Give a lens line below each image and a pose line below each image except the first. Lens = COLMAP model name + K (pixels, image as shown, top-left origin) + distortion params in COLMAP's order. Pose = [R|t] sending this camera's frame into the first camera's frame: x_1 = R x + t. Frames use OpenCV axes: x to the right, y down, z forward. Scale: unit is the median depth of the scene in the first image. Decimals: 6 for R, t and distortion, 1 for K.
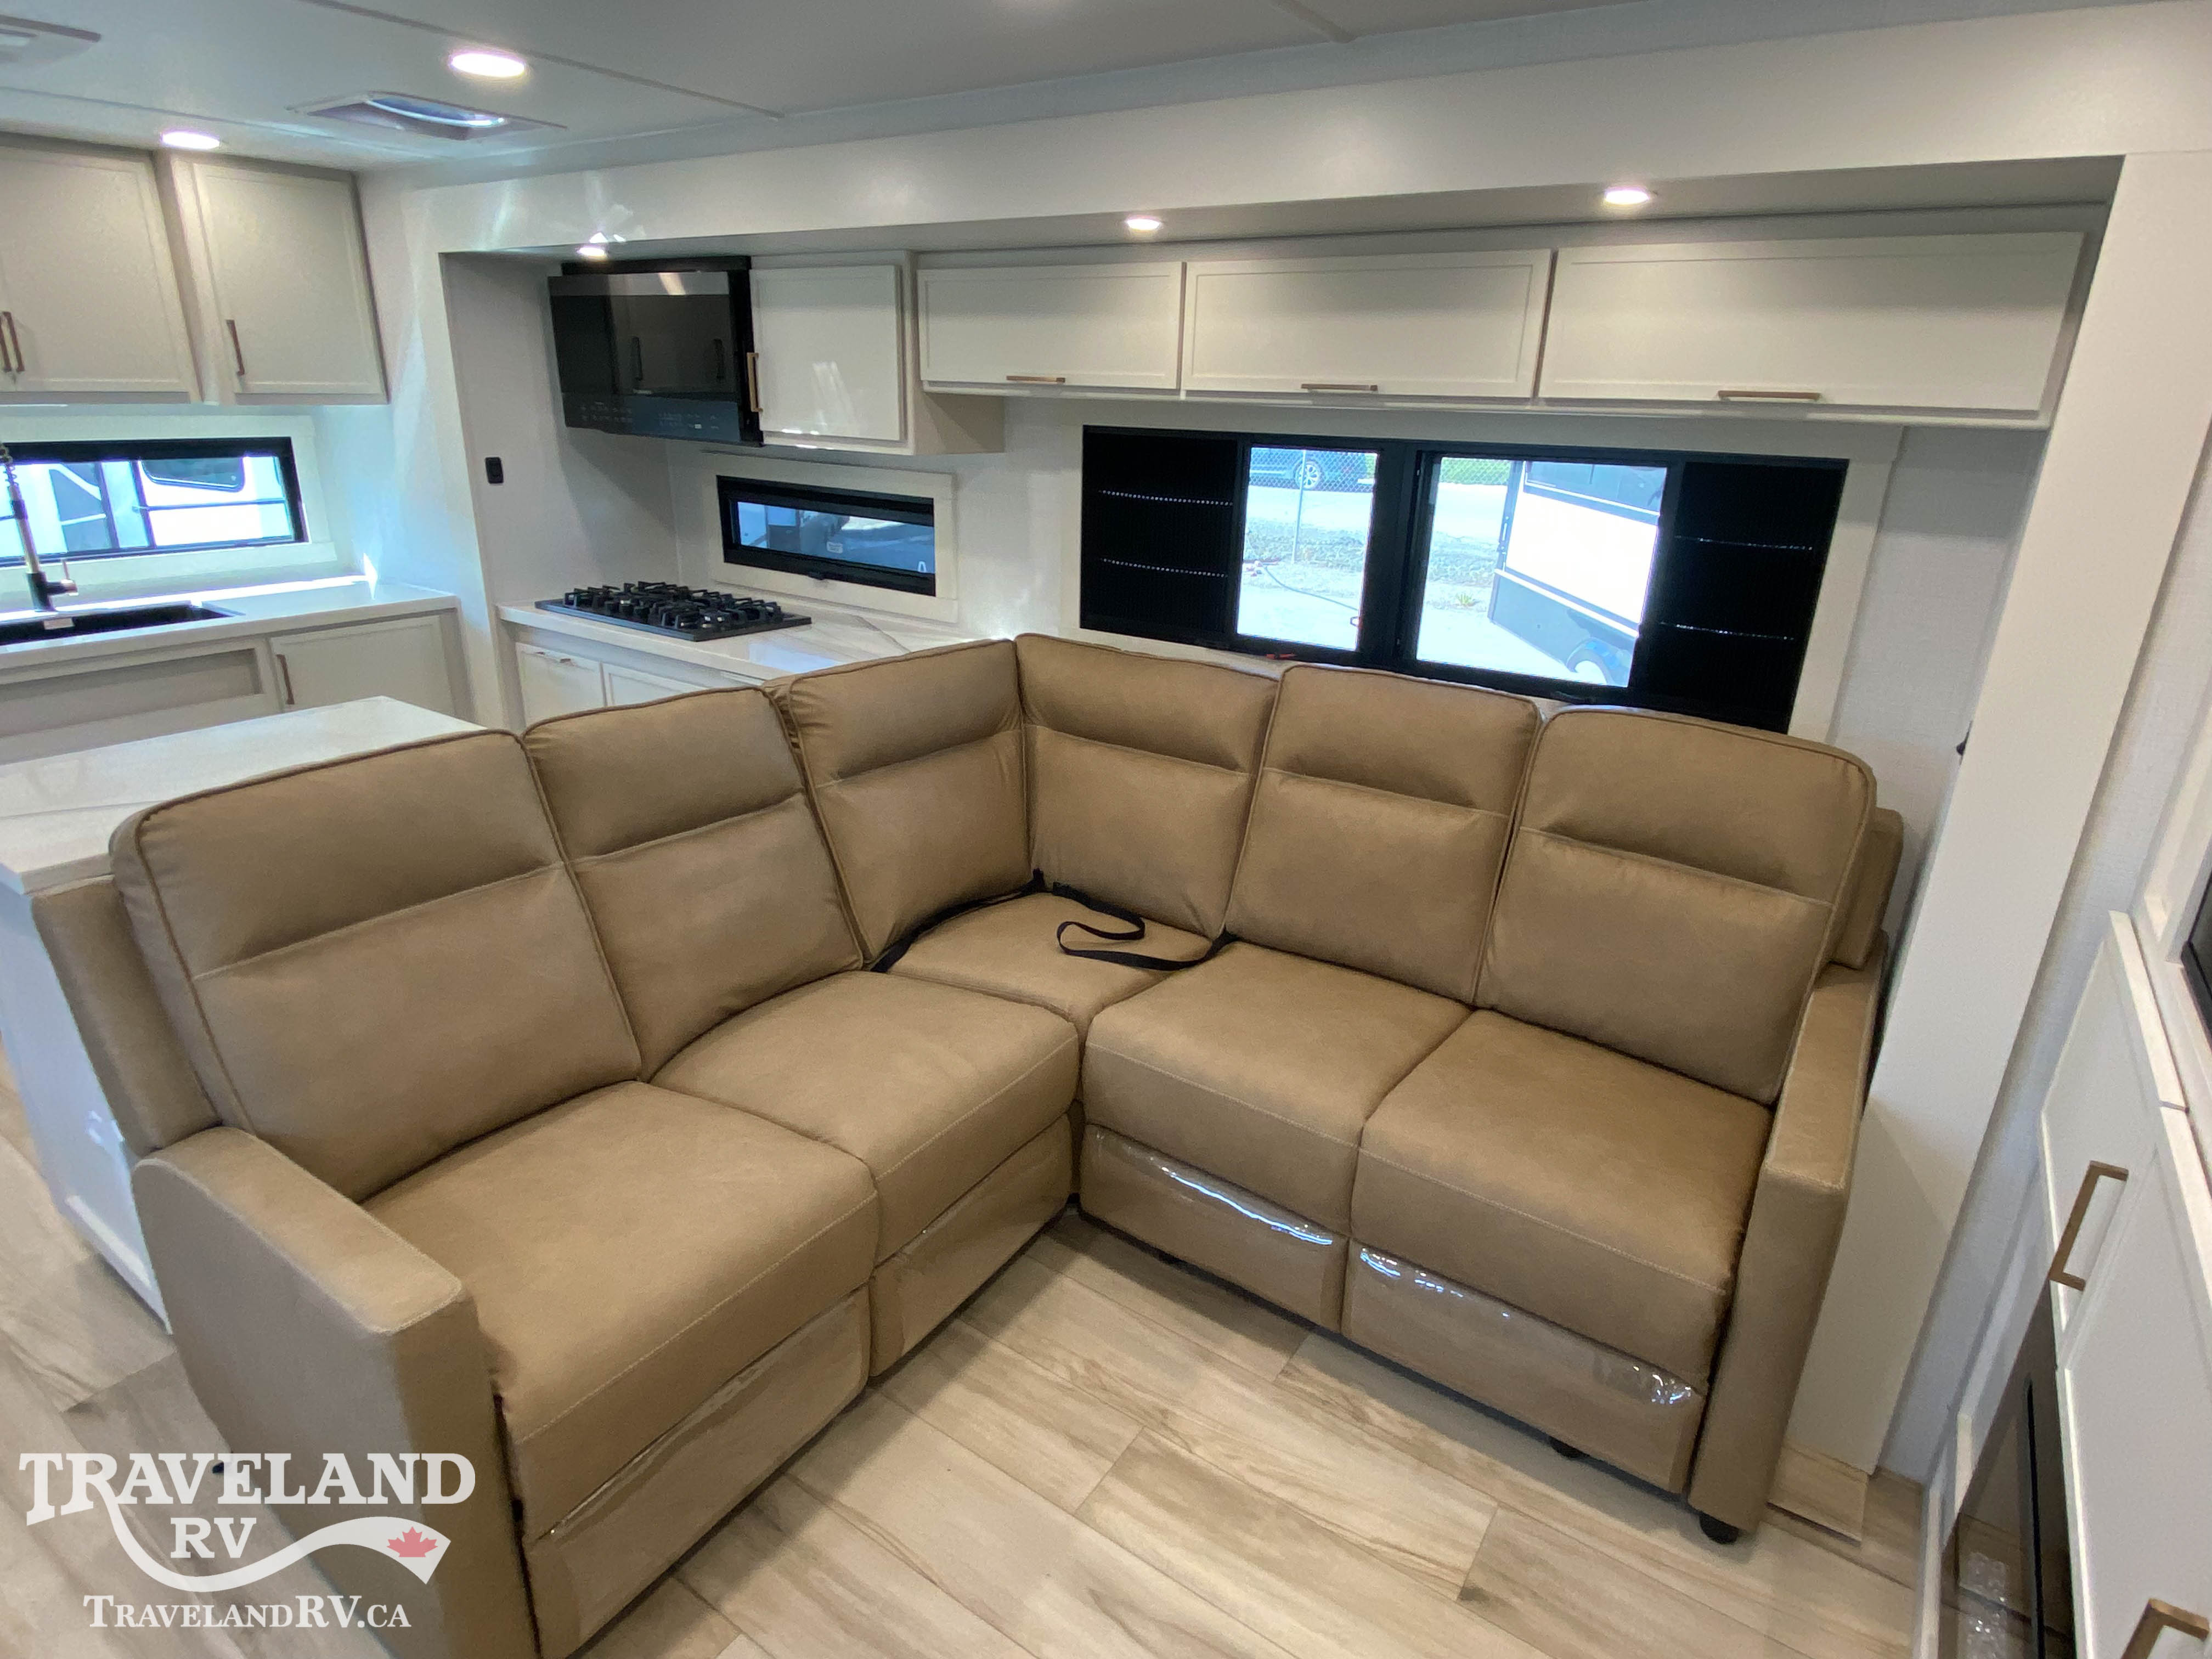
lens RADIAL K [[1195.8, 0, 1103.4], [0, 1195.8, 828.5], [0, 0, 1]] dist [0.040147, -0.037443]
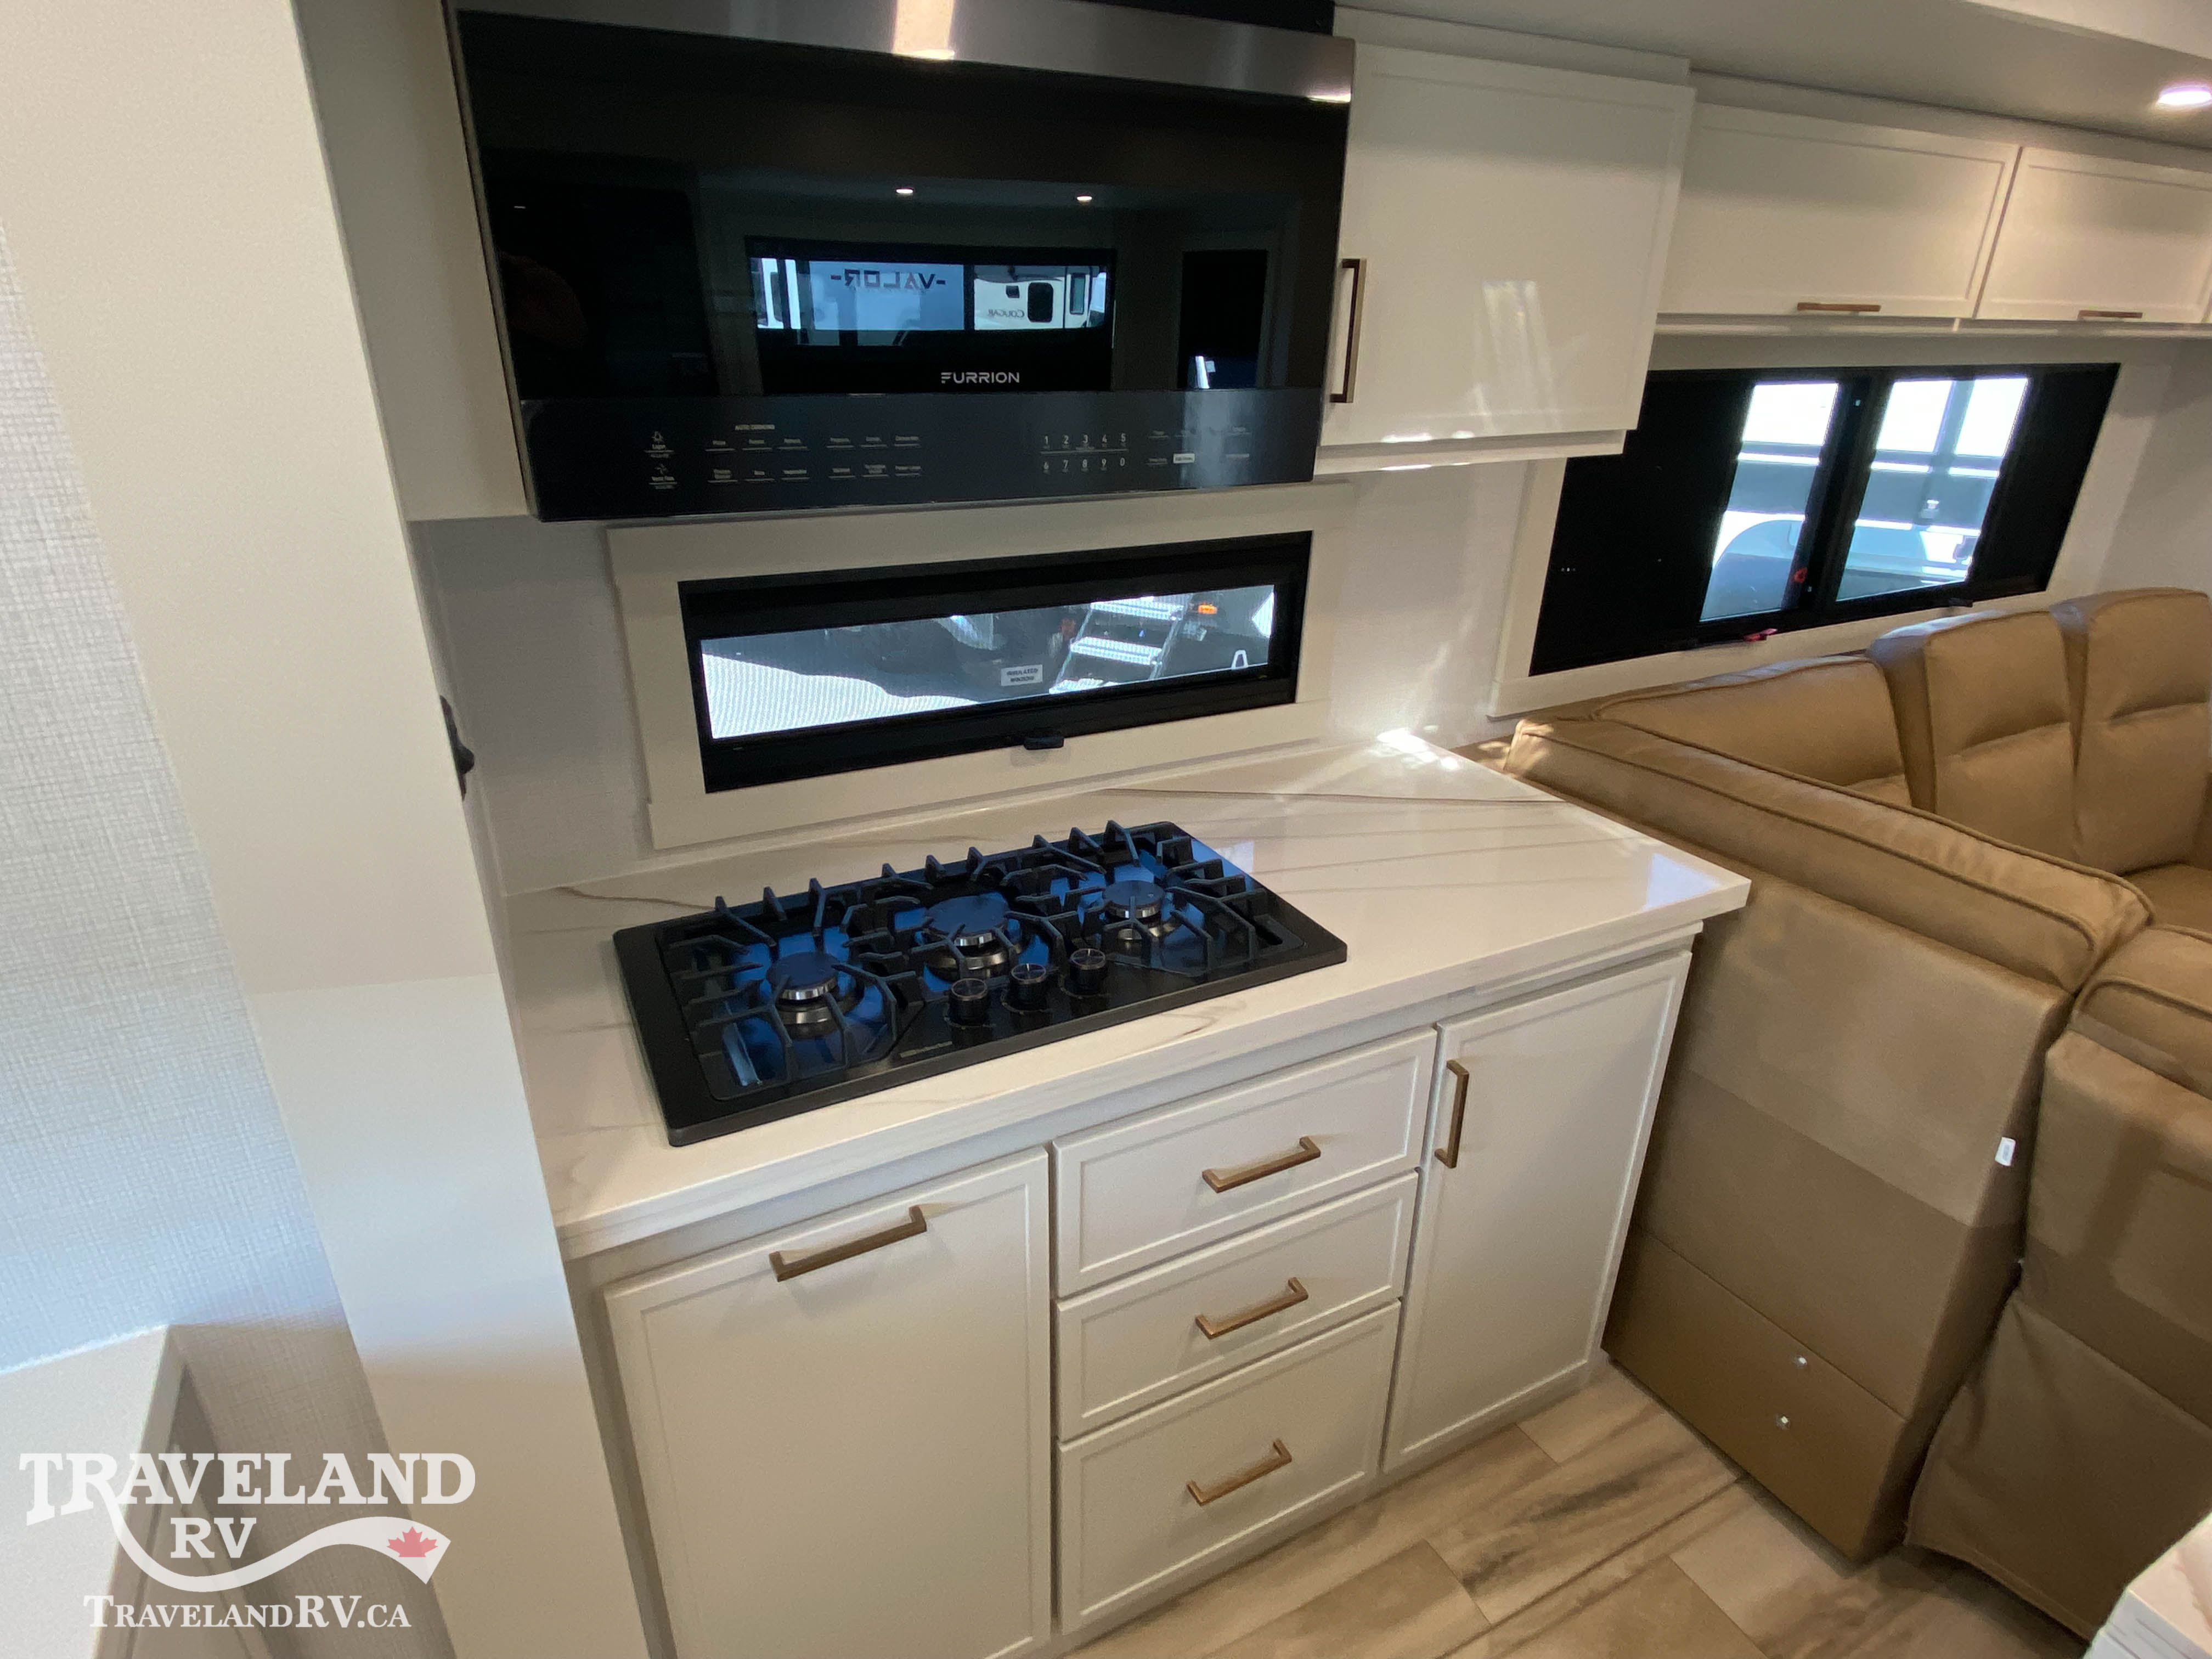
lens RADIAL K [[1195.8, 0, 1097.2], [0, 1195.8, 843.4], [0, 0, 1]] dist [0.040147, -0.037443]
pose [[0.464451, -0.387341, 0.796399, -0.816887], [0.301217, 0.914756, 0.269239, -0.388606], [-0.832798, 0.114840, 0.541533, 0.973159]]
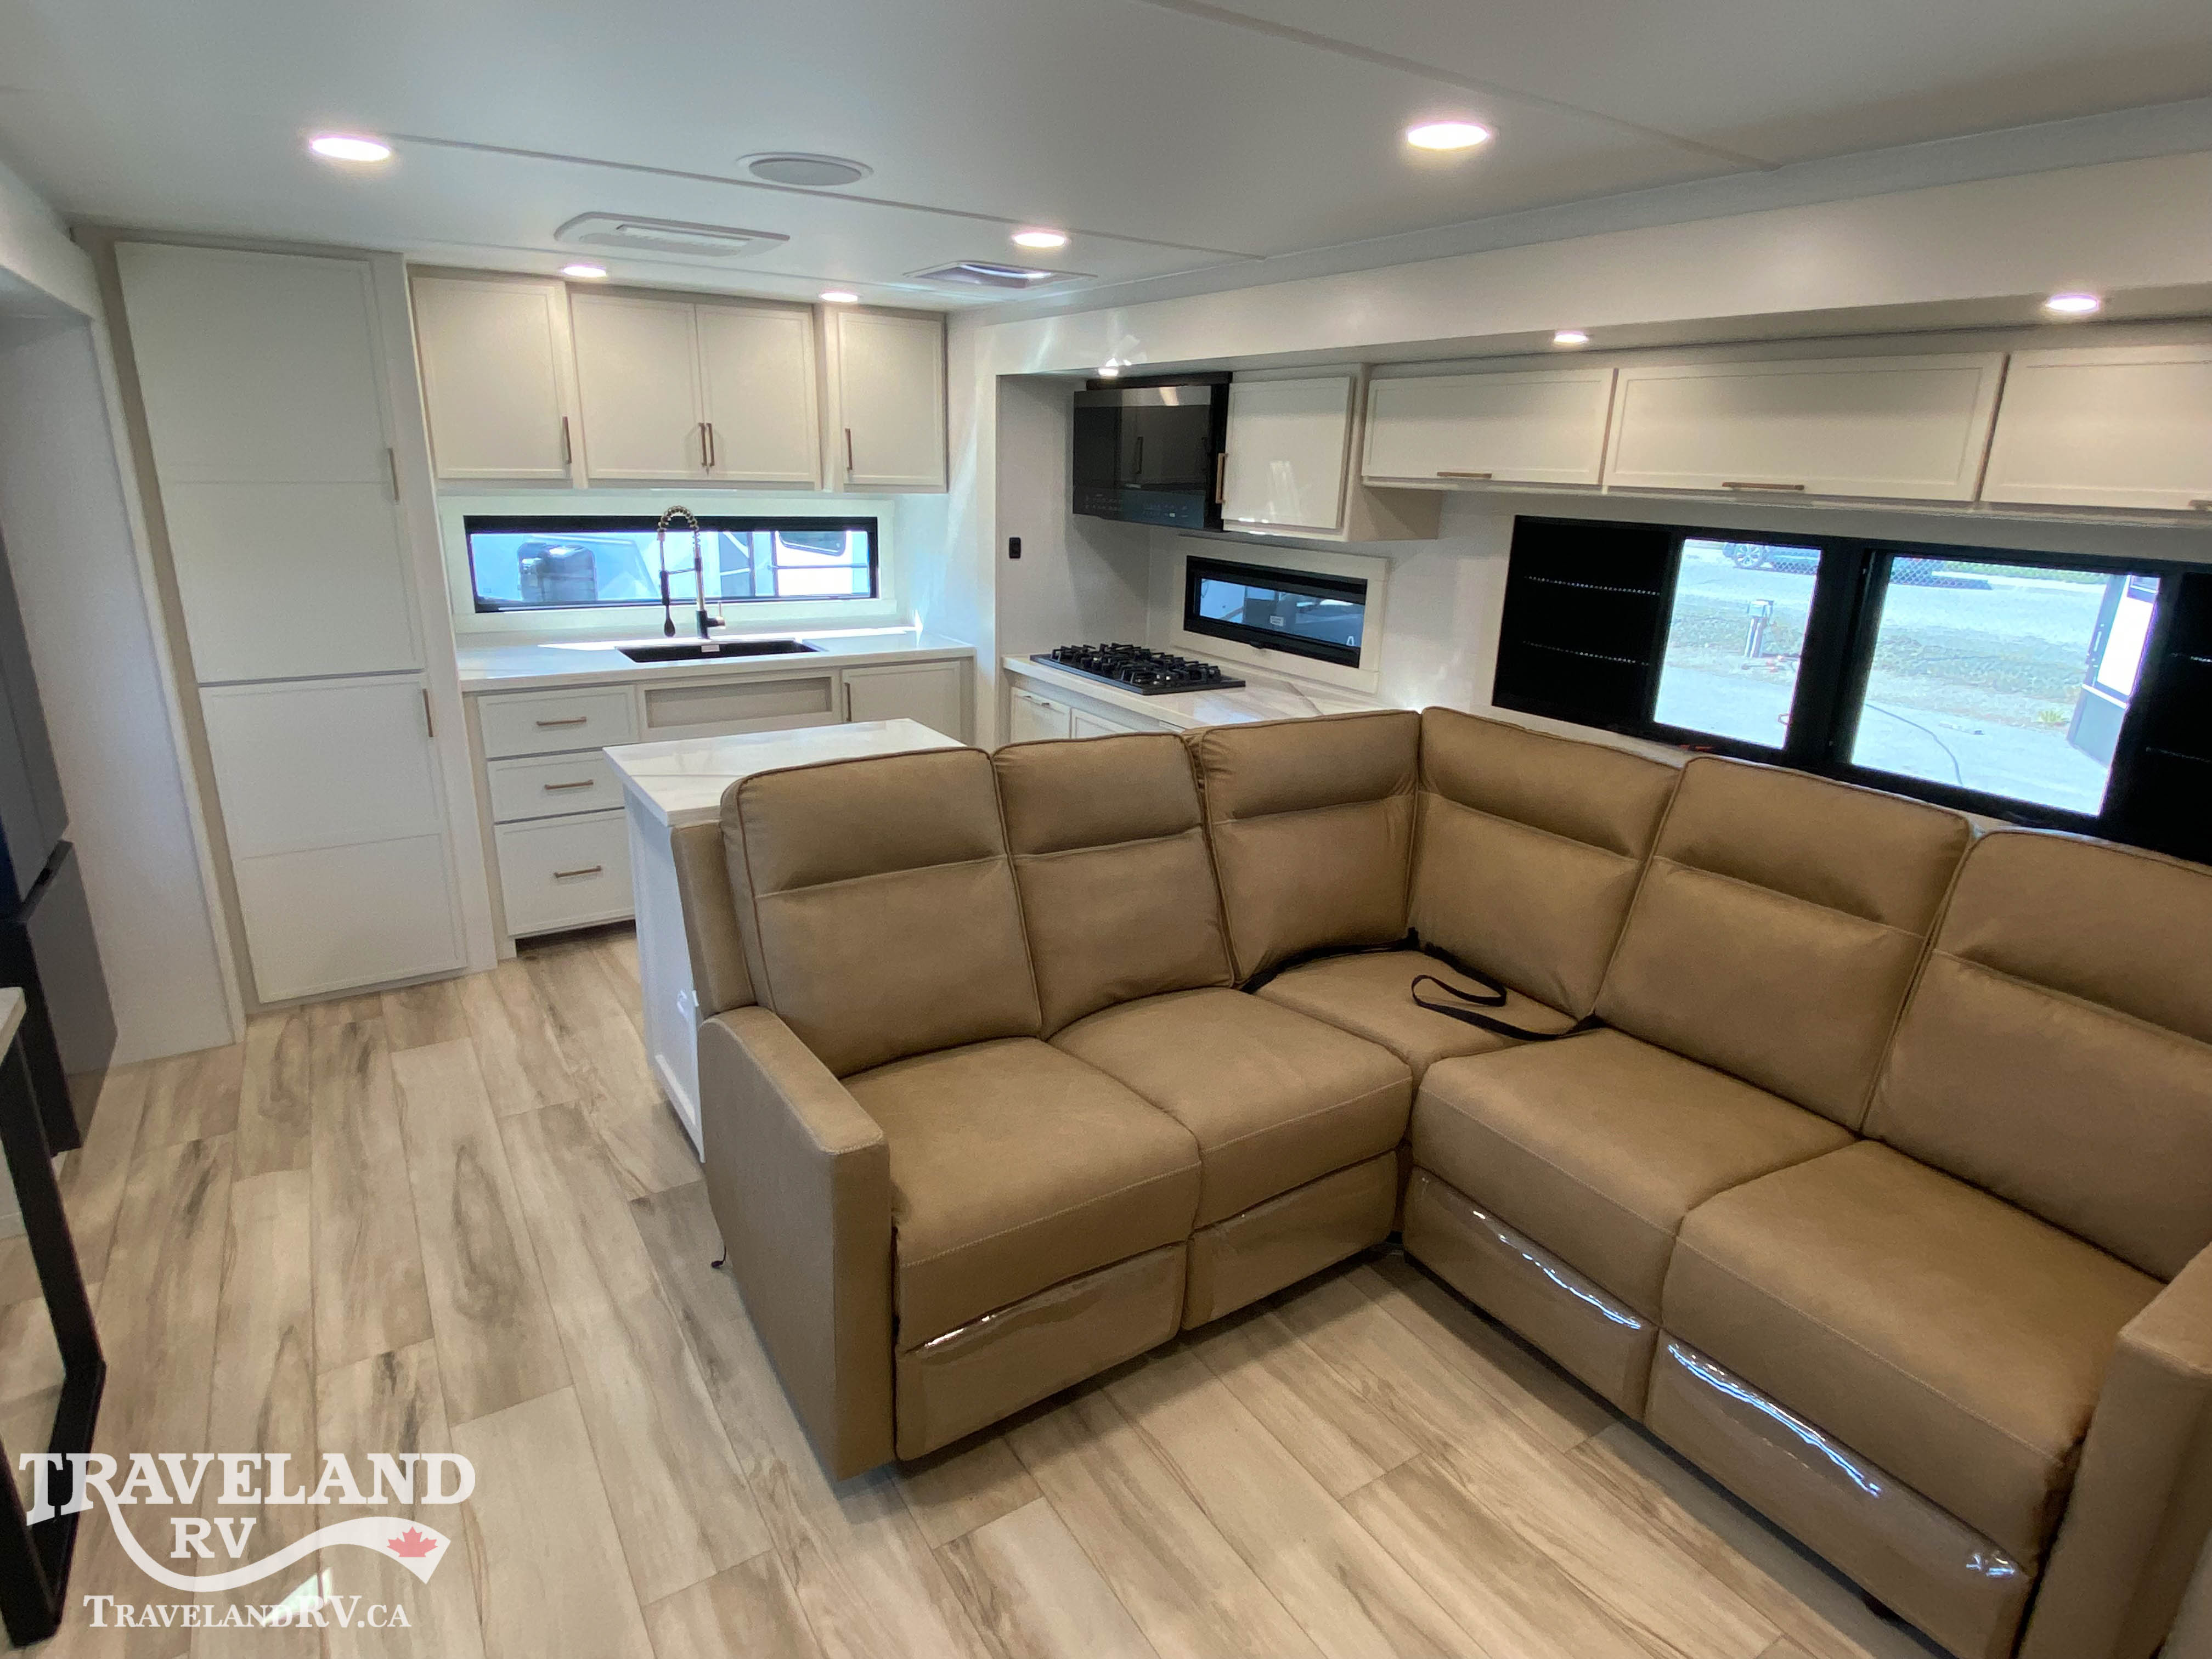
lens RADIAL K [[1195.8, 0, 1102.0], [0, 1195.8, 831.5], [0, 0, 1]] dist [0.040147, -0.037443]
pose [[0.922085, 0.113332, -0.370021, 0.079132], [-0.134647, 0.990370, -0.032202, 0.022454], [0.362809, 0.079515, 0.928465, -0.098440]]
